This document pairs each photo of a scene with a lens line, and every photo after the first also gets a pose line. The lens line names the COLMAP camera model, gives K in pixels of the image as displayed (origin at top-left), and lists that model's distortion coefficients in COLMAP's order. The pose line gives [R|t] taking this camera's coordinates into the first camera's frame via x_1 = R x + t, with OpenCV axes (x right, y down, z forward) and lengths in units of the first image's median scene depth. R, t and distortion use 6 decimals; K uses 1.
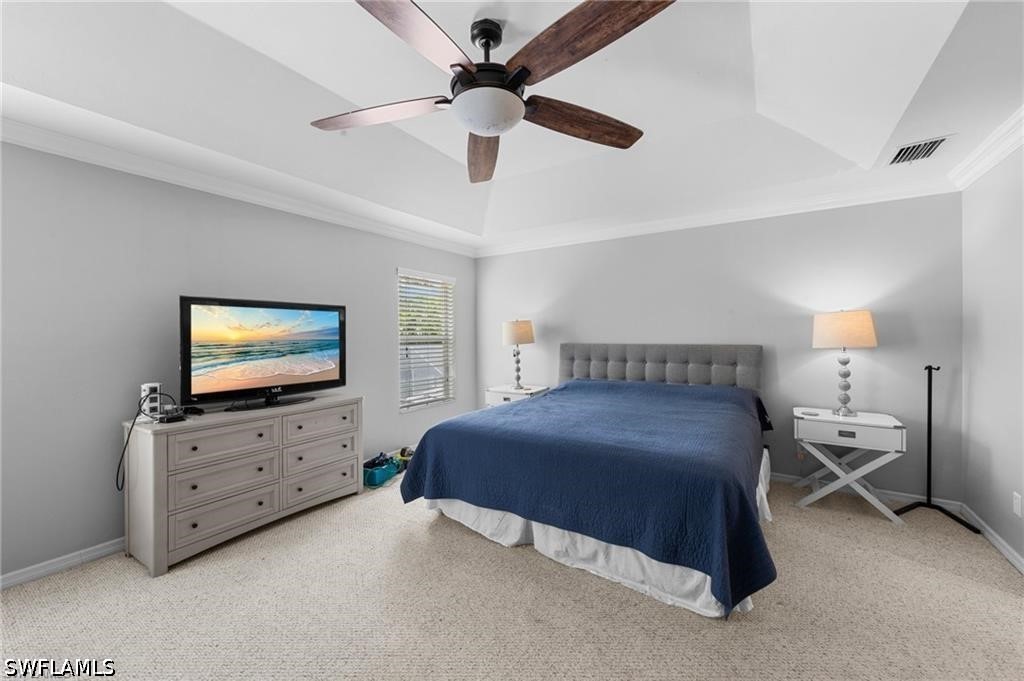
lens RADIAL K [[394.1, 0, 512.0], [0, 394.1, 340.5], [0, 0, 1]] dist [-0.000444, -0.000050]
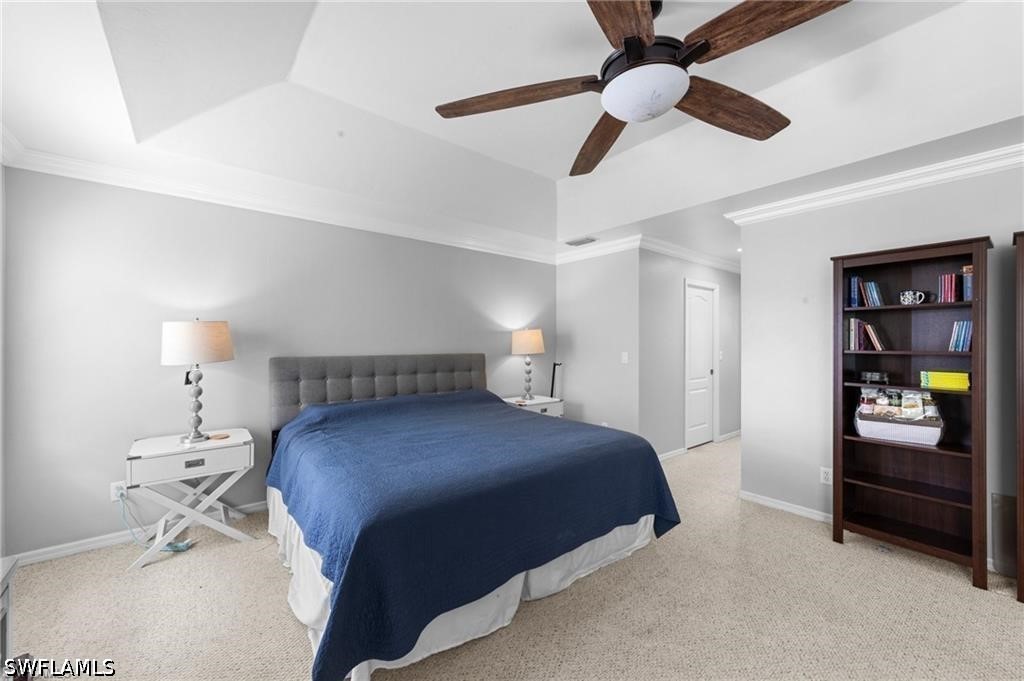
lens RADIAL K [[394.1, 0, 512.0], [0, 394.1, 340.5], [0, 0, 1]] dist [-0.000444, -0.000050]
pose [[0.295758, 0.016483, 0.955121, -0.482866], [0.018516, 0.999564, -0.022983, 0.000756], [-0.955083, 0.024482, 0.295324, 0.500608]]
